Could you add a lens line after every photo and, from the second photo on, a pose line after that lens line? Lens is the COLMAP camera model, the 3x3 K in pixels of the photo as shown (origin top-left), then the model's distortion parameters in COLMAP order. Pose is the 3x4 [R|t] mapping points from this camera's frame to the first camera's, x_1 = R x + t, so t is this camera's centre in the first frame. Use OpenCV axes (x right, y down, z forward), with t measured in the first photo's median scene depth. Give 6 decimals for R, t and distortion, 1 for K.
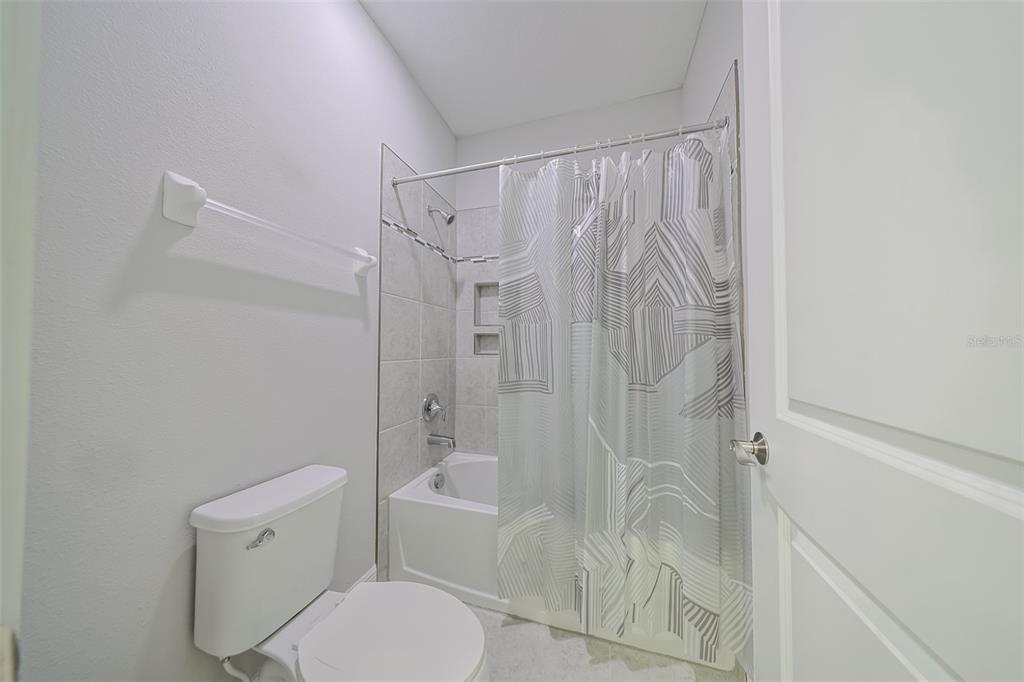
lens RADIAL K [[315.9, 0, 506.9], [0, 315.9, 343.2], [0, 0, 1]] dist [-0.000178, -0.000148]
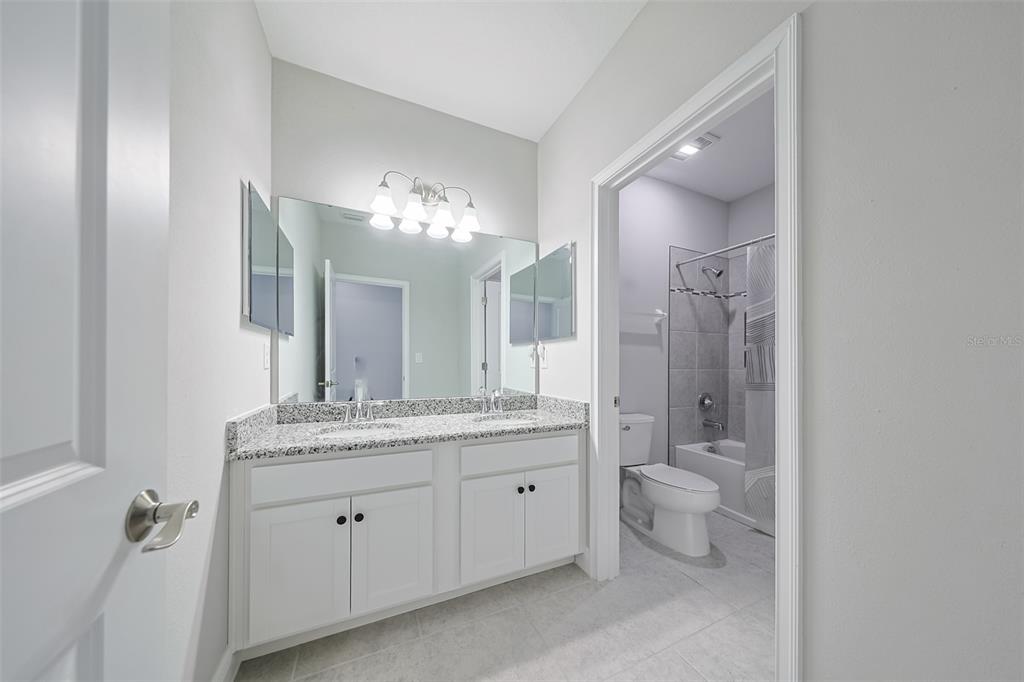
lens RADIAL K [[315.9, 0, 505.5], [0, 315.9, 359.7], [0, 0, 1]] dist [-0.000178, -0.000148]
pose [[0.653279, -0.003475, -0.757109, 0.288938], [0.008332, 0.999962, 0.002600, -0.007610], [0.757072, -0.008007, 0.653283, -0.726980]]
